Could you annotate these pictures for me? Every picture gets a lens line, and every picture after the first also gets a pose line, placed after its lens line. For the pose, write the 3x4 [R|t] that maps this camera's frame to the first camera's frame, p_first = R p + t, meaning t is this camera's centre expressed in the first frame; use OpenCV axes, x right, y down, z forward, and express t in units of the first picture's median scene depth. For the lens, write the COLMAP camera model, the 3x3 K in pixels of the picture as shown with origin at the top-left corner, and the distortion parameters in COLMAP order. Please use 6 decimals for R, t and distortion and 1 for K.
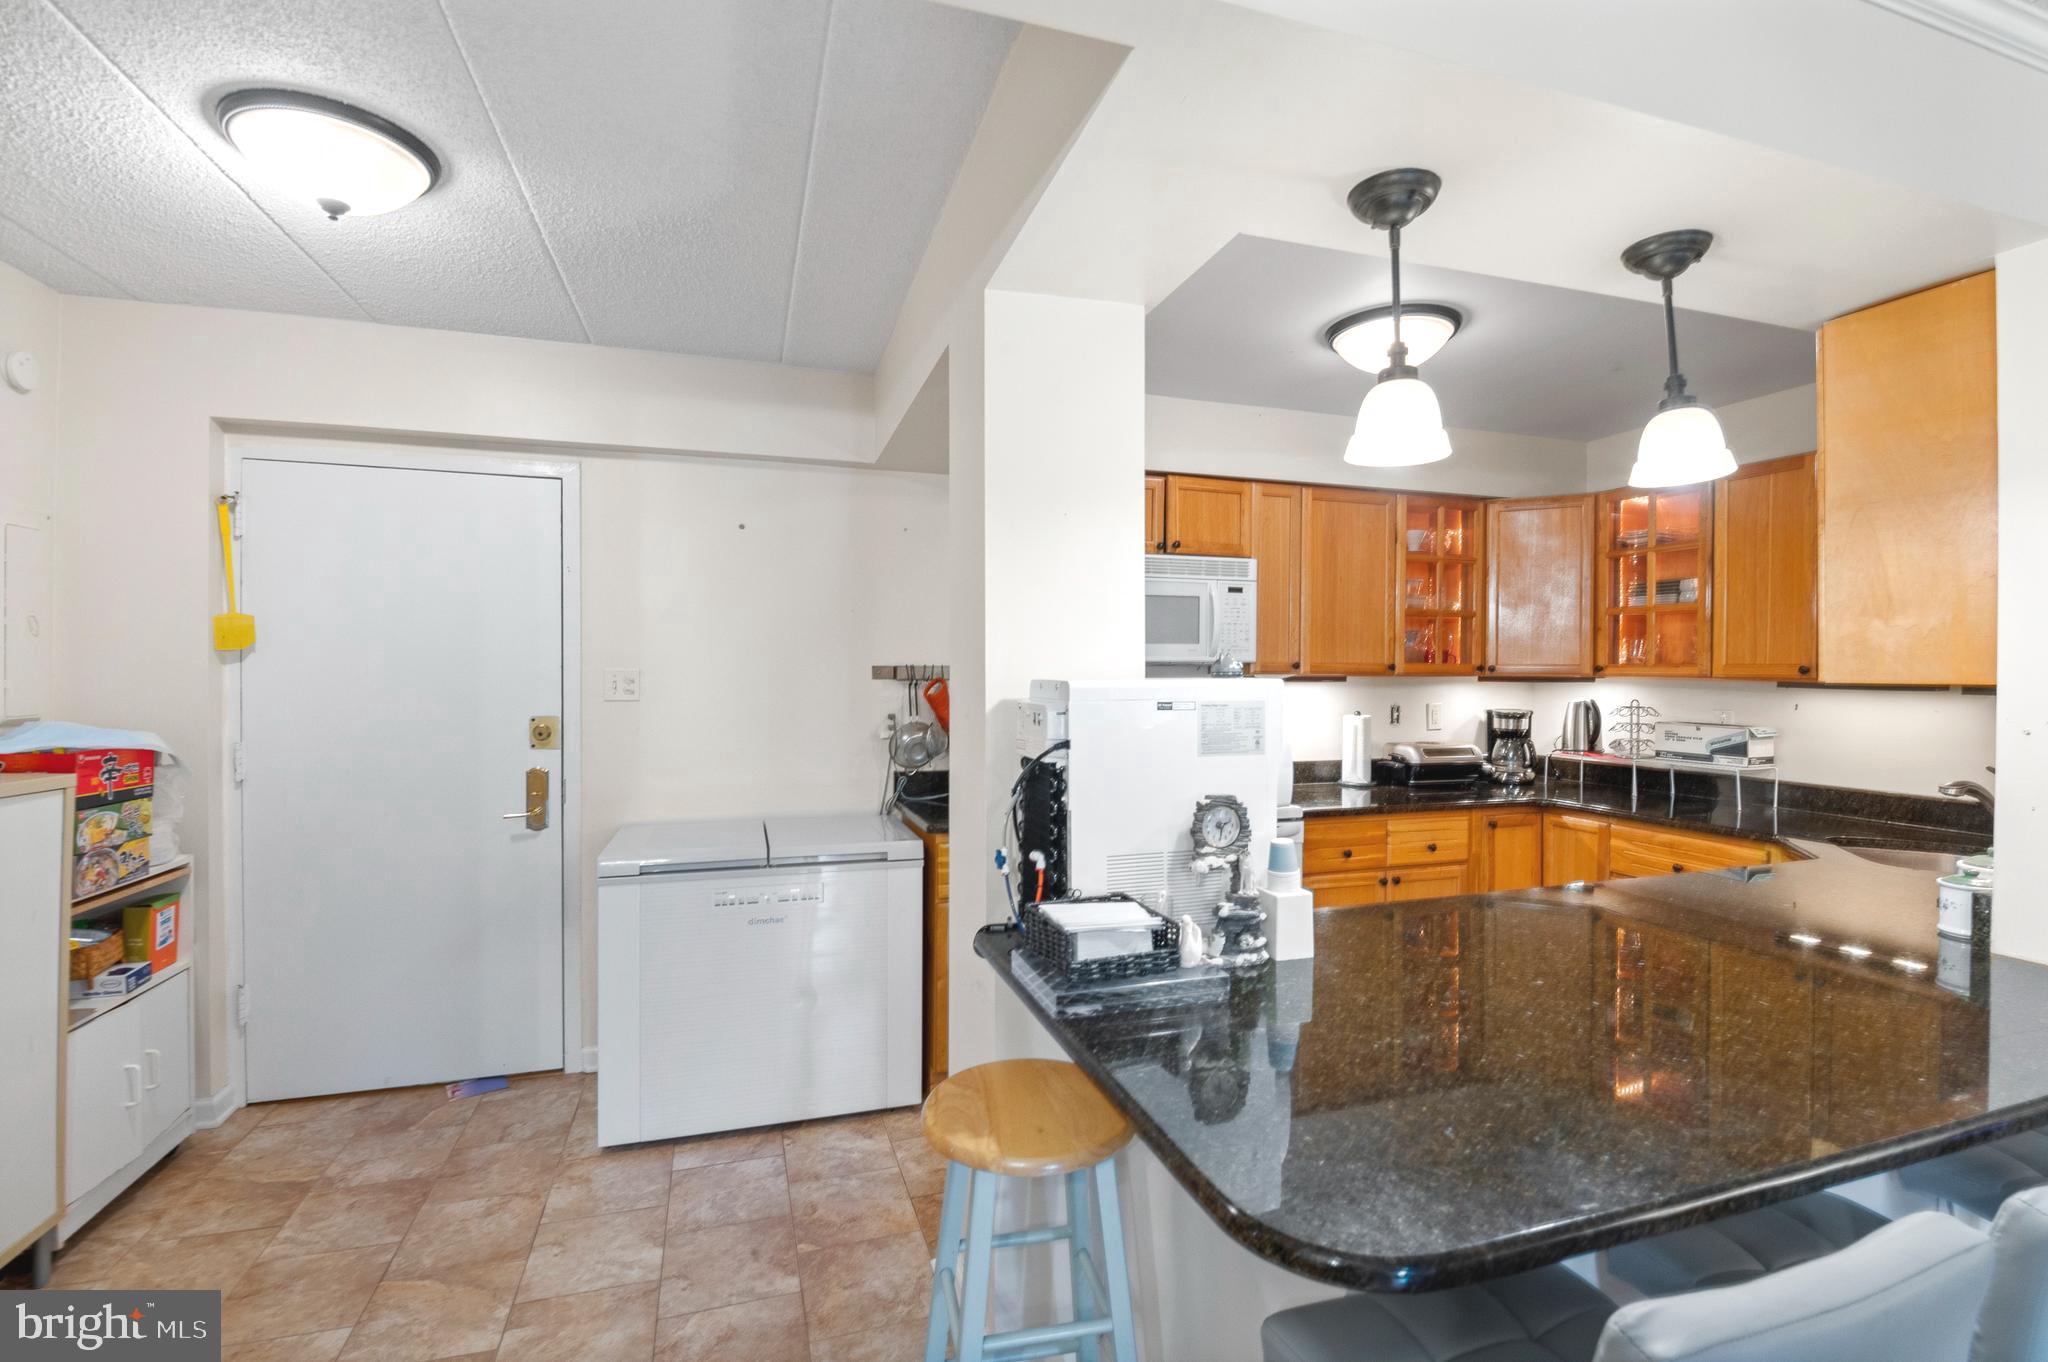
lens RADIAL K [[901.2, 0, 1026.9], [0, 901.2, 671.1], [0, 0, 1]] dist [-0.010840, -0.003151]
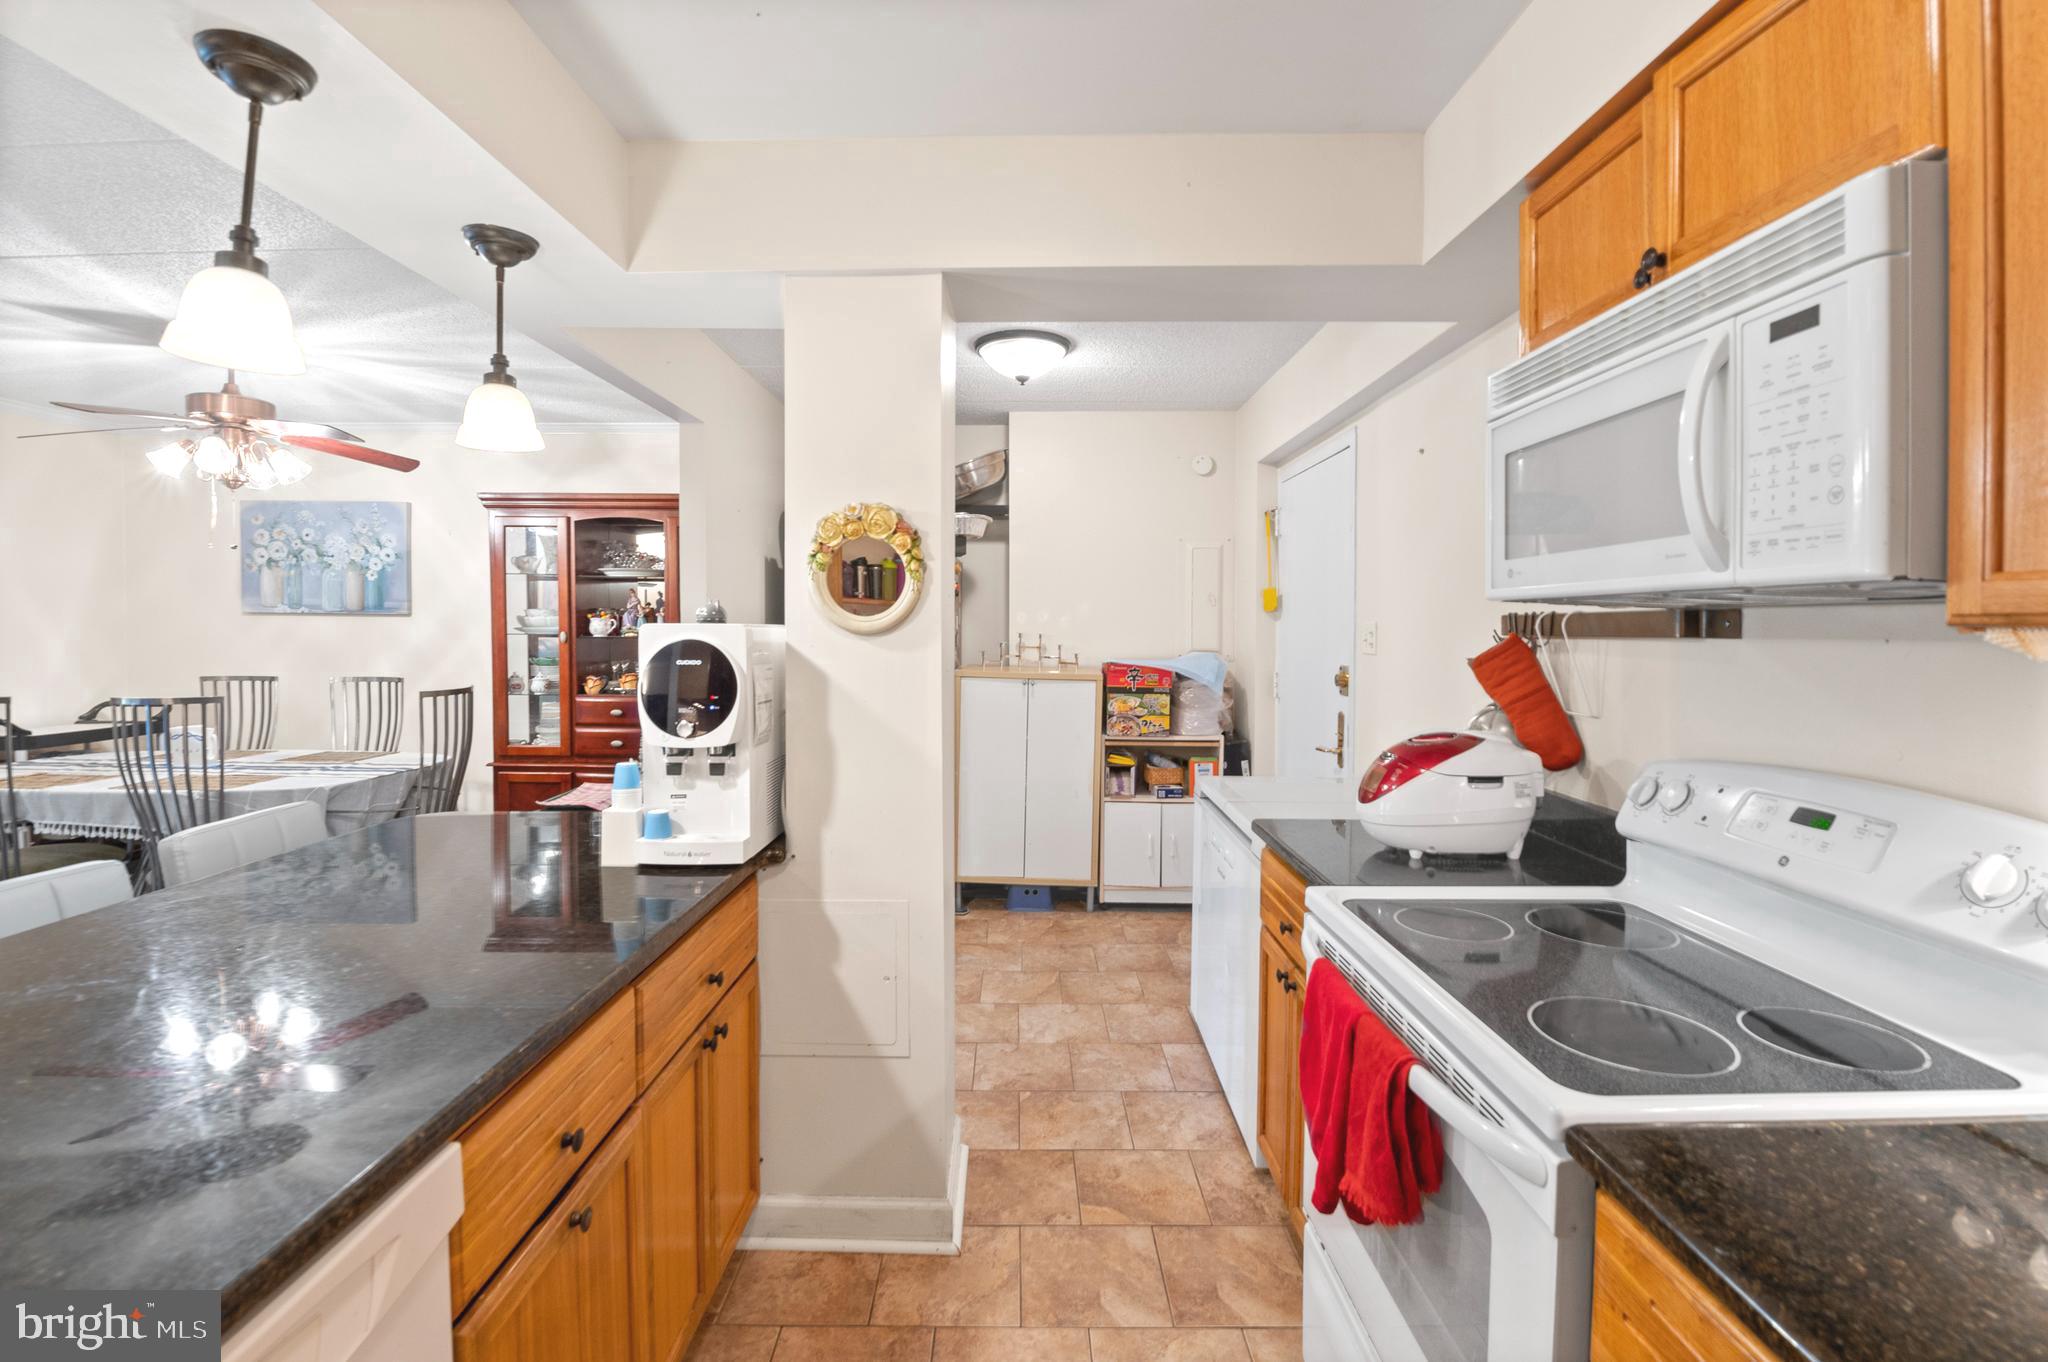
lens RADIAL K [[901.2, 0, 1014.6], [0, 901.2, 644.5], [0, 0, 1]] dist [-0.010840, -0.003151]
pose [[-0.318136, 0.015835, -0.947913, 0.577048], [-0.004681, 0.999822, 0.018273, 0.005269], [0.948033, 0.010250, -0.318006, 0.871673]]
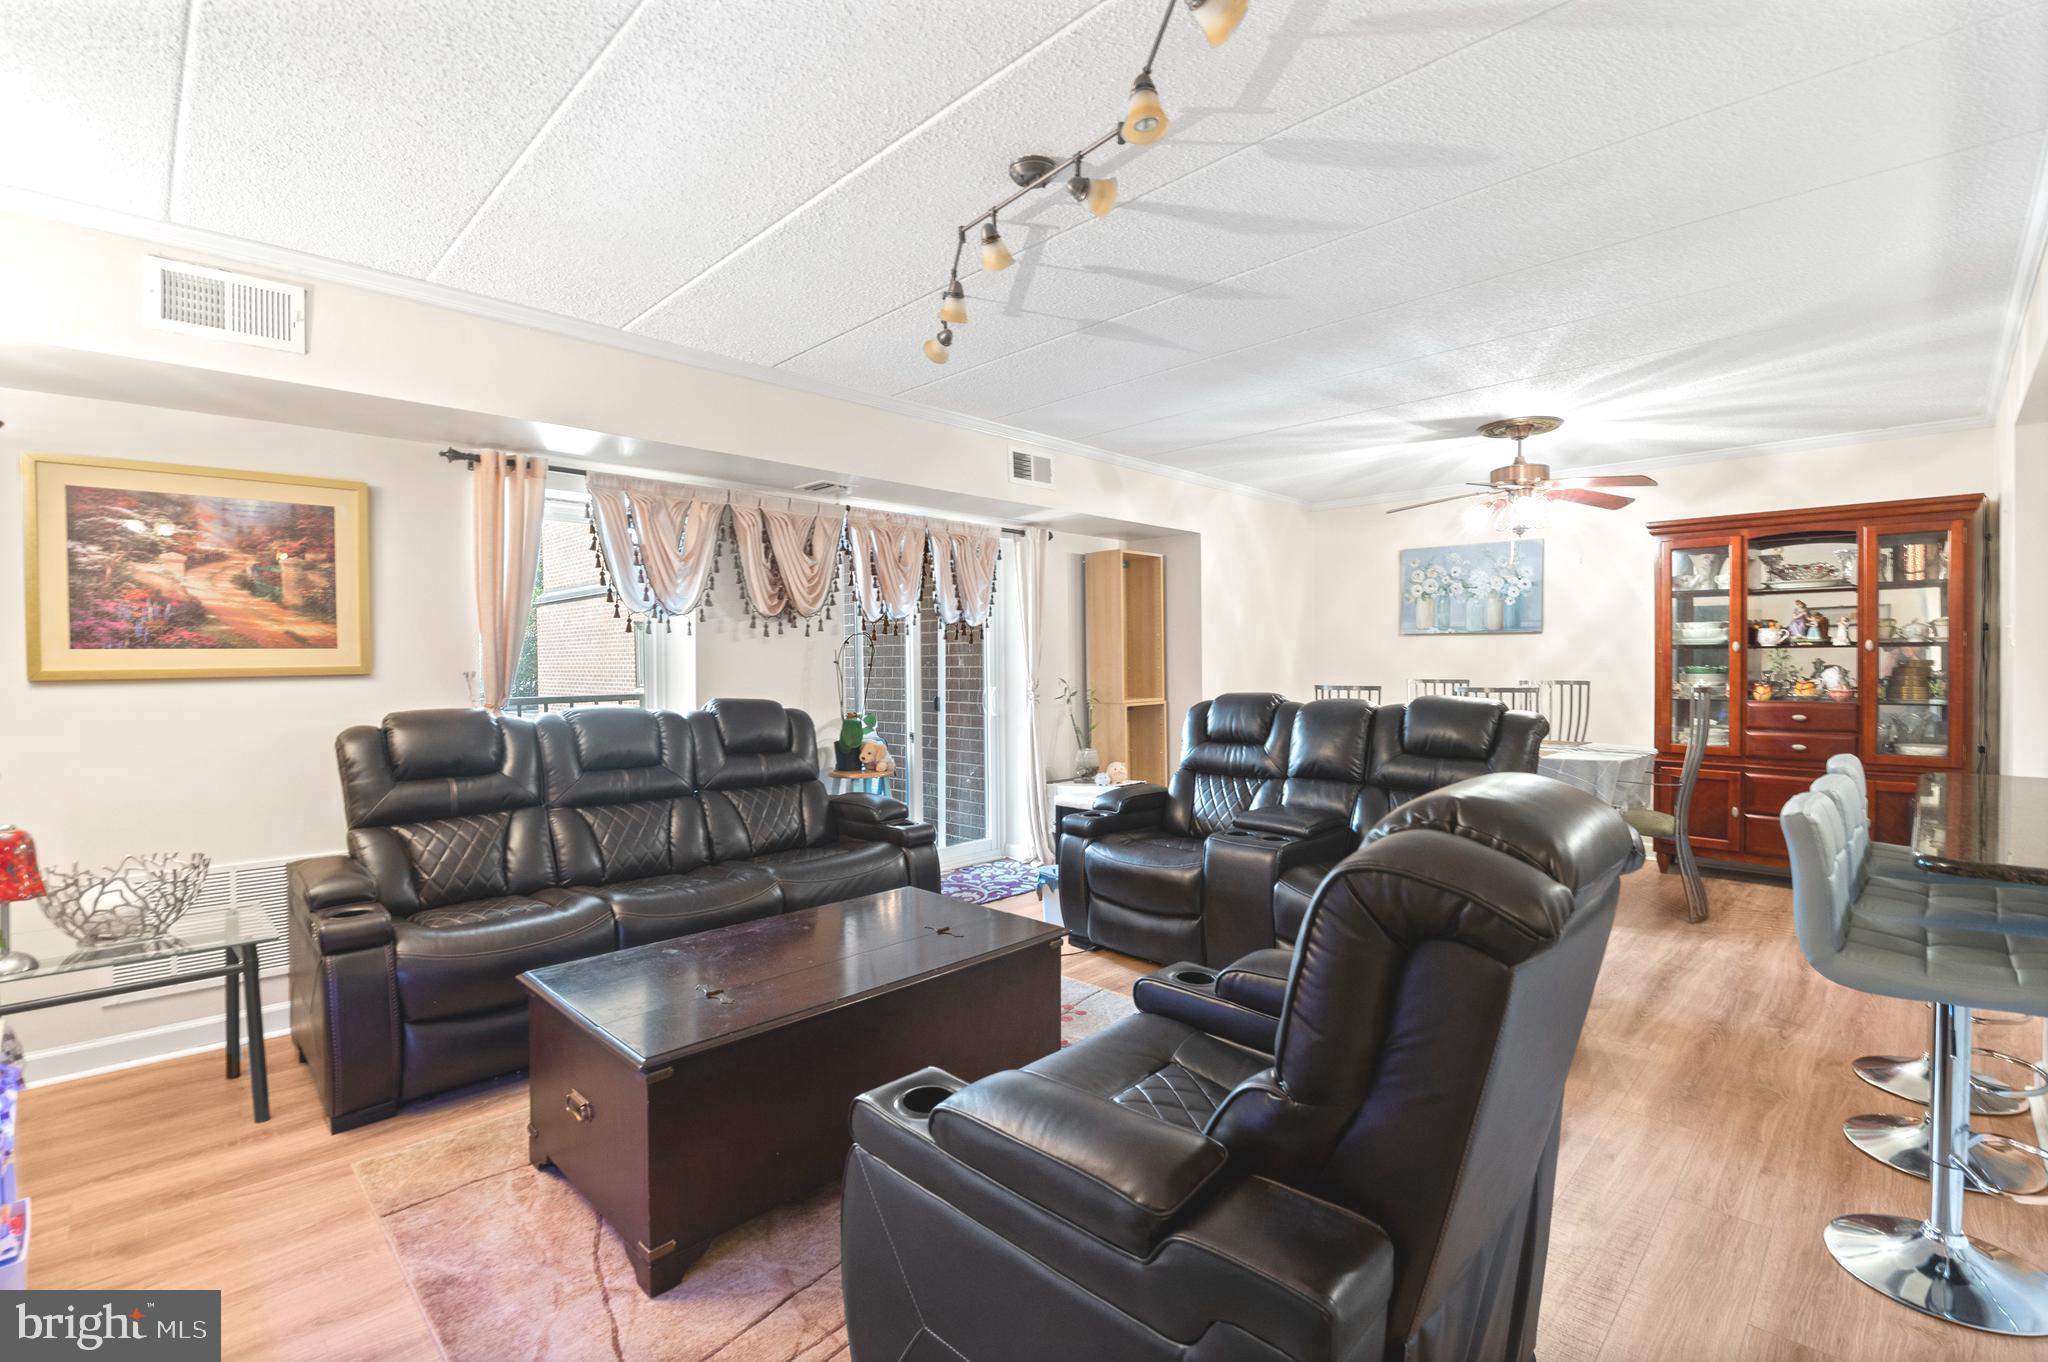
lens RADIAL K [[901.2, 0, 1035.2], [0, 901.2, 672.1], [0, 0, 1]] dist [-0.010840, -0.003151]
pose [[-0.887443, 0.007054, -0.460863, 1.188090], [0.002517, 0.999942, 0.010459, 0.044450], [0.460911, 0.008122, -0.887409, 0.573603]]
